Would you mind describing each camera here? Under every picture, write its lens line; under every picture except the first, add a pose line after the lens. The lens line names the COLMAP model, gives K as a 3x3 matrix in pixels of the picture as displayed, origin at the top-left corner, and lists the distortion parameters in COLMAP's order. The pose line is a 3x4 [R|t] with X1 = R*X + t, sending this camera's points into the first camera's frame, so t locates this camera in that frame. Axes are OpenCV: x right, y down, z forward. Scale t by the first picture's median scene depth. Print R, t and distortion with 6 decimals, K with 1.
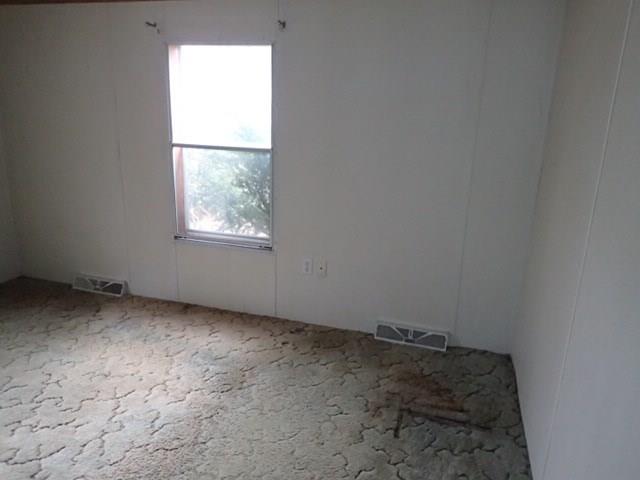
lens RADIAL K [[473.2, 0, 320.0], [0, 473.2, 240.0], [0, 0, 1]] dist [0.005090, -0.007575]
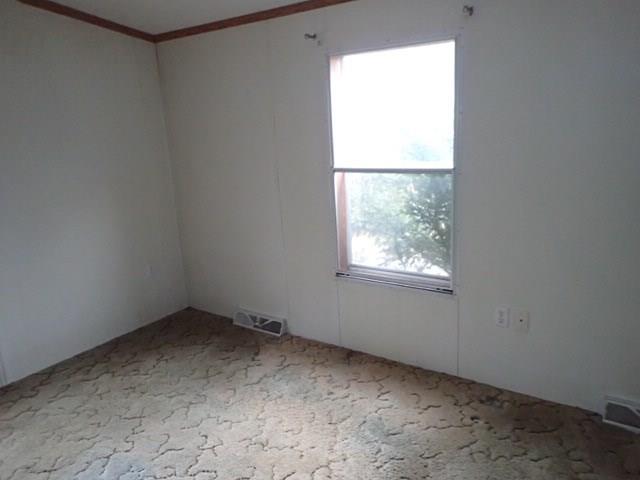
lens RADIAL K [[473.2, 0, 320.0], [0, 473.2, 240.0], [0, 0, 1]] dist [0.005090, -0.007575]
pose [[0.949917, -0.009582, -0.312357, -0.066116], [0.003140, 0.999772, -0.021118, -0.055137], [0.312488, 0.019079, 0.949730, 0.168672]]
